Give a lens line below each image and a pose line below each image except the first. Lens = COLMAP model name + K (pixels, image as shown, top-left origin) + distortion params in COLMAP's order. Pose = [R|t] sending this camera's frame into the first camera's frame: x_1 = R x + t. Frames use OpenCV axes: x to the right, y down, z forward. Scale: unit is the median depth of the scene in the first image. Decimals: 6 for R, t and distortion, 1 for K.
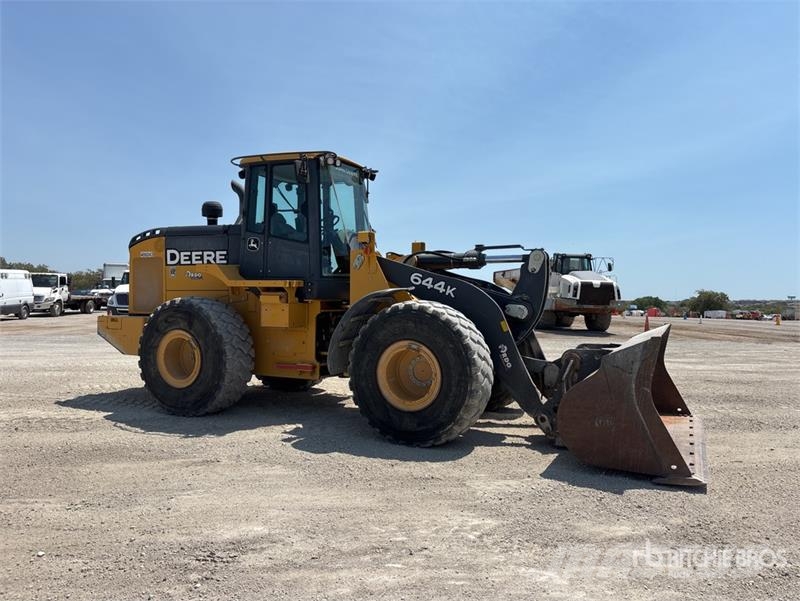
lens RADIAL K [[586.3, 0, 400.0], [0, 586.3, 300.5], [0, 0, 1]] dist [-0.024656, -0.001815]
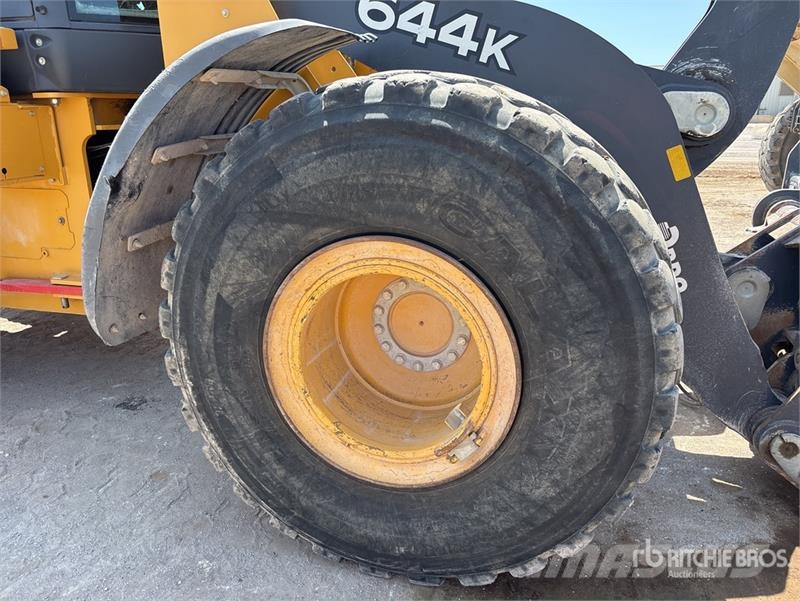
lens RADIAL K [[586.3, 0, 400.0], [0, 586.3, 300.5], [0, 0, 1]] dist [-0.024656, -0.001815]
pose [[0.987909, -0.061949, 0.142119, -0.011476], [0.017463, 0.955327, 0.295033, 0.015604], [-0.154047, -0.288984, 0.944859, 0.561911]]
